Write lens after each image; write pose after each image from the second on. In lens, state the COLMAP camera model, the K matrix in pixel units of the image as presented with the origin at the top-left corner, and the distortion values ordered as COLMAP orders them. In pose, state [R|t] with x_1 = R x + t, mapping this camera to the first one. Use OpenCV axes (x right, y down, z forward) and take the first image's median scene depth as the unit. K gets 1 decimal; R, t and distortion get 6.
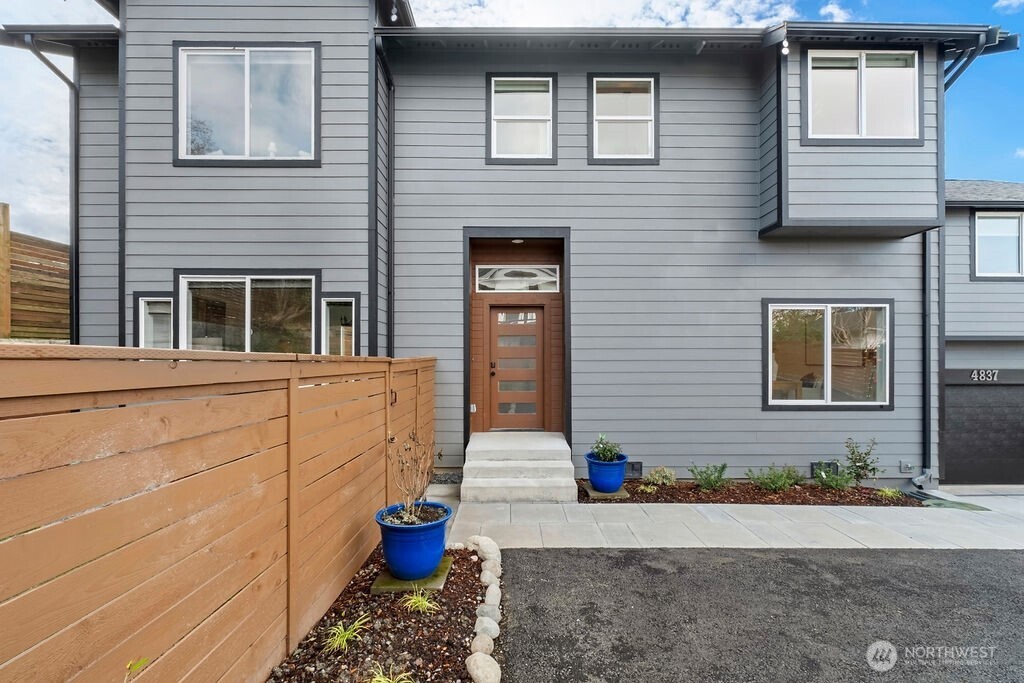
lens RADIAL K [[440.2, 0, 512.9], [0, 440.2, 358.2], [0, 0, 1]] dist [-0.003190, 0.000500]
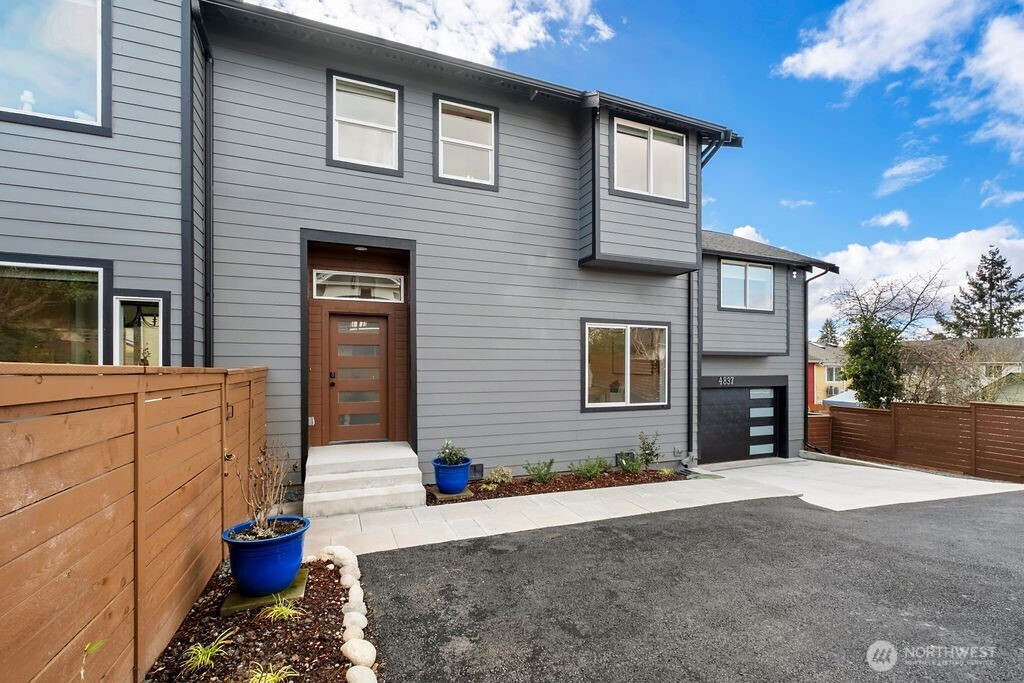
lens RADIAL K [[440.2, 0, 516.5], [0, 440.2, 370.1], [0, 0, 1]] dist [-0.003190, 0.000500]
pose [[0.932052, -0.001273, 0.362322, -0.026246], [-0.000944, 0.999982, 0.005942, -0.002308], [-0.362323, -0.005881, 0.932034, -0.046370]]
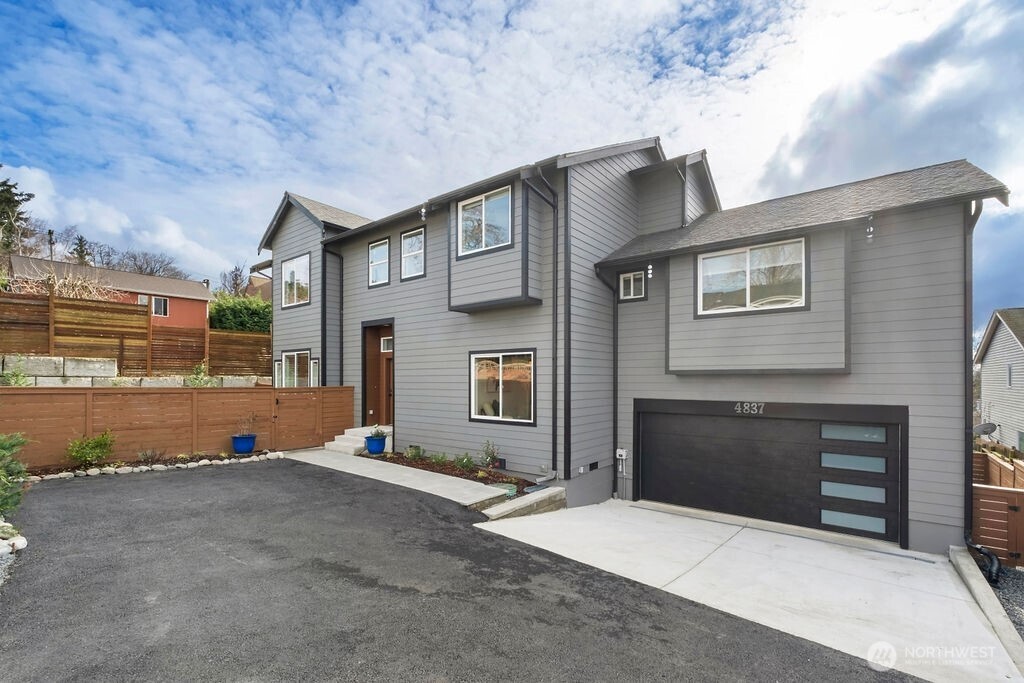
lens RADIAL K [[440.2, 0, 526.5], [0, 440.2, 383.2], [0, 0, 1]] dist [-0.003190, 0.000500]
pose [[0.792969, 0.006490, -0.609228, 1.879307], [-0.002789, 0.999971, 0.007024, -0.034125], [0.609256, -0.003871, 0.792964, -0.158262]]
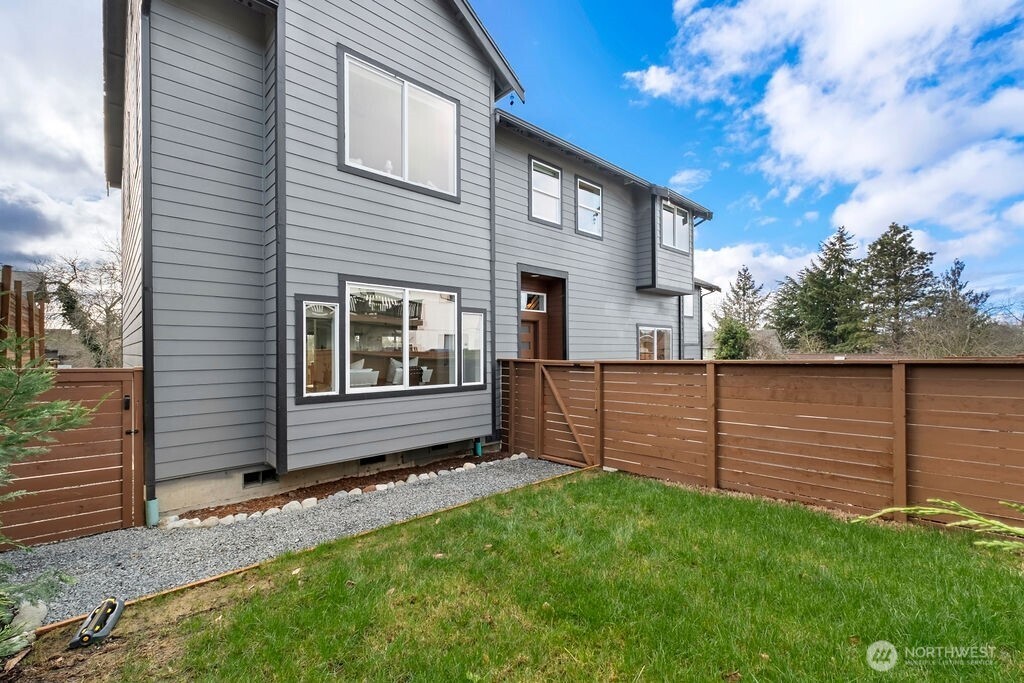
lens RADIAL K [[440.2, 0, 510.6], [0, 440.2, 351.7], [0, 0, 1]] dist [-0.003190, 0.000500]
pose [[0.735777, -0.006200, 0.677196, -1.151199], [0.010373, 0.999944, -0.002115, -0.023267], [-0.677145, 0.008580, 0.735800, 0.017712]]
